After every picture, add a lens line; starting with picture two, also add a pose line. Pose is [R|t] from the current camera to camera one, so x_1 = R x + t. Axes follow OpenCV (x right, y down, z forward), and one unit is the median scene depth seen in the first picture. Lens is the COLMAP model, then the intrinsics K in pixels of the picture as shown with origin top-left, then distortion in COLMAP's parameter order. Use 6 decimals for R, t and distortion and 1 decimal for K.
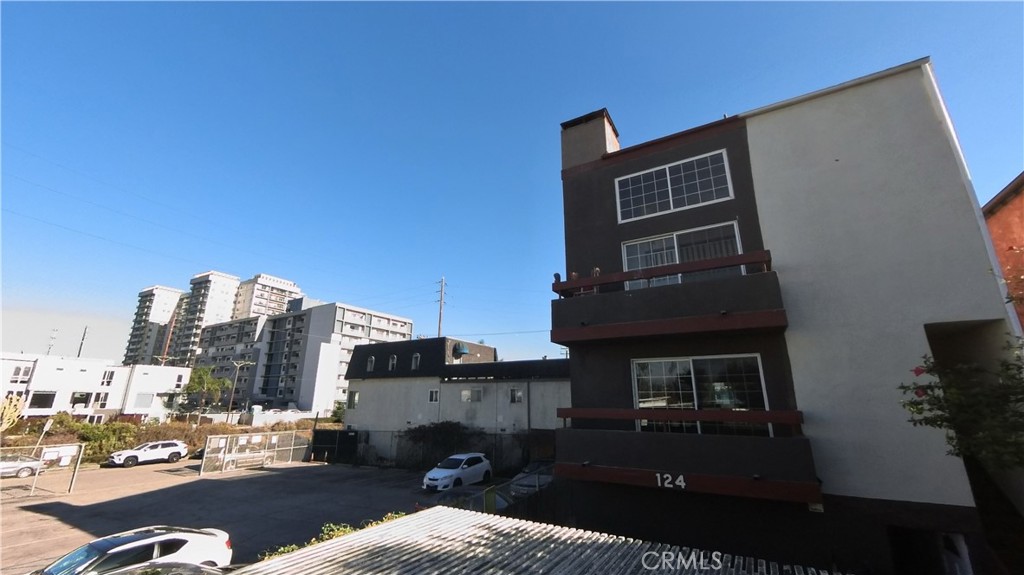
lens RADIAL K [[397.4, 0, 512.0], [0, 397.4, 287.5], [0, 0, 1]] dist [-0.001301, -0.004382]
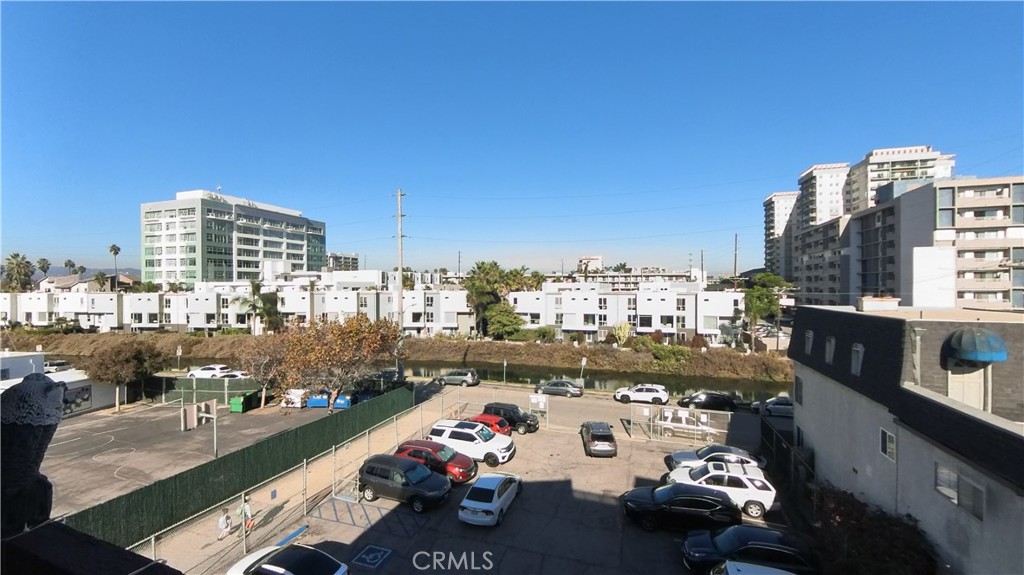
lens RADIAL K [[397.4, 0, 512.0], [0, 397.4, 287.5], [0, 0, 1]] dist [-0.001301, -0.004382]
pose [[0.173502, 0.001572, -0.984832, 0.064904], [0.273967, 0.960449, 0.049799, -0.017029], [0.945960, -0.278451, 0.166209, 0.197956]]
